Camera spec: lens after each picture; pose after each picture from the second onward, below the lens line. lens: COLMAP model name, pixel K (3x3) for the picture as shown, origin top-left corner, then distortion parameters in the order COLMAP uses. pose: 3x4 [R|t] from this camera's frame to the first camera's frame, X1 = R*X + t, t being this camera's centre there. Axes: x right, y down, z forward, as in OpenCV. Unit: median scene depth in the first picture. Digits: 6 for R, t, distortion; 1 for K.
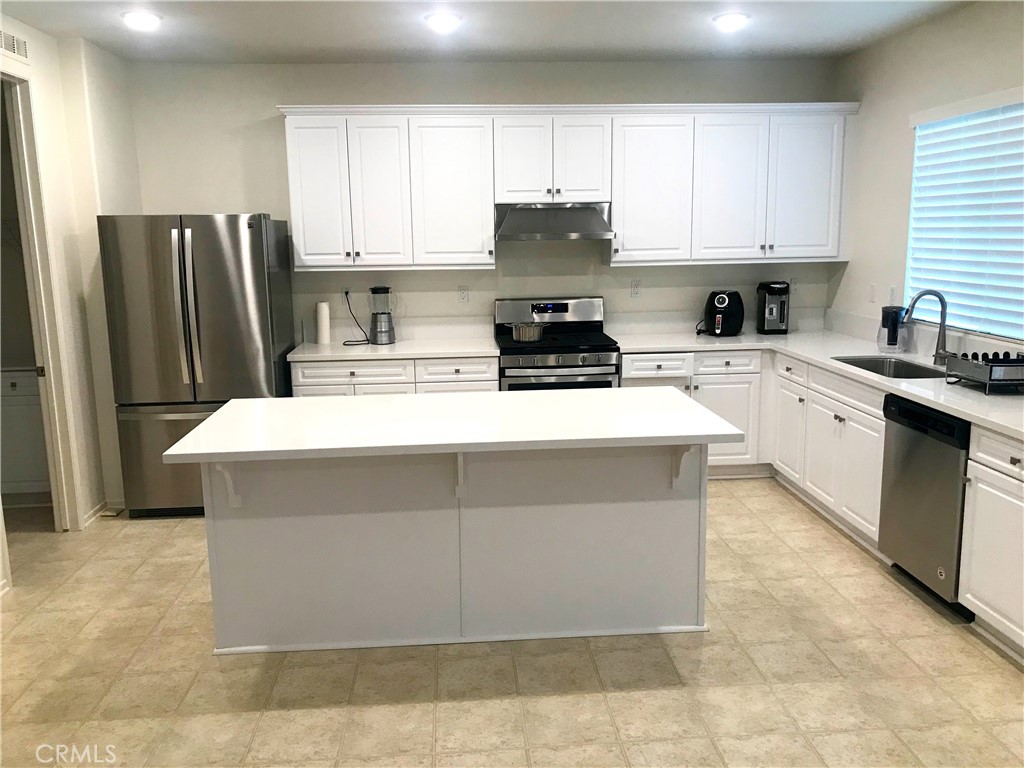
lens RADIAL K [[833.0, 0, 460.4], [0, 833.0, 385.6], [0, 0, 1]] dist [0.094454, -0.190687]
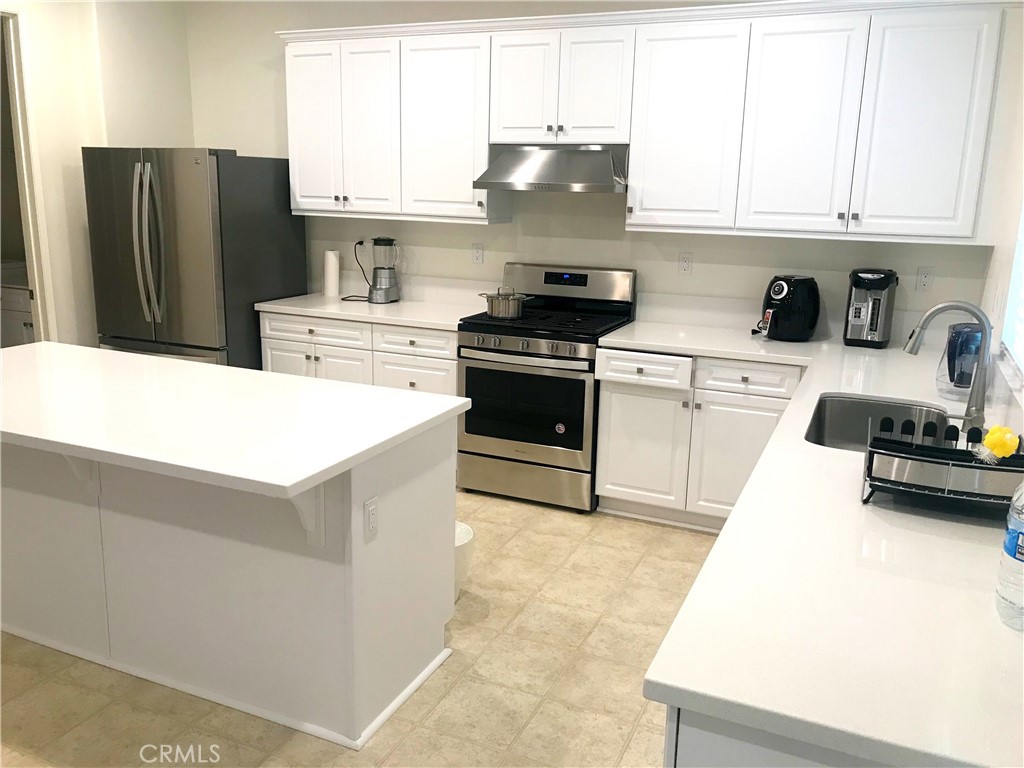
lens RADIAL K [[818.7, 0, 500.9], [0, 818.7, 374.6], [0, 0, 1]] dist [0.033155, -0.046690]
pose [[0.884979, 0.138922, -0.444425, 0.431189], [-0.119668, 0.990254, 0.071248, -0.053387], [0.449992, -0.009869, 0.892978, 0.289708]]
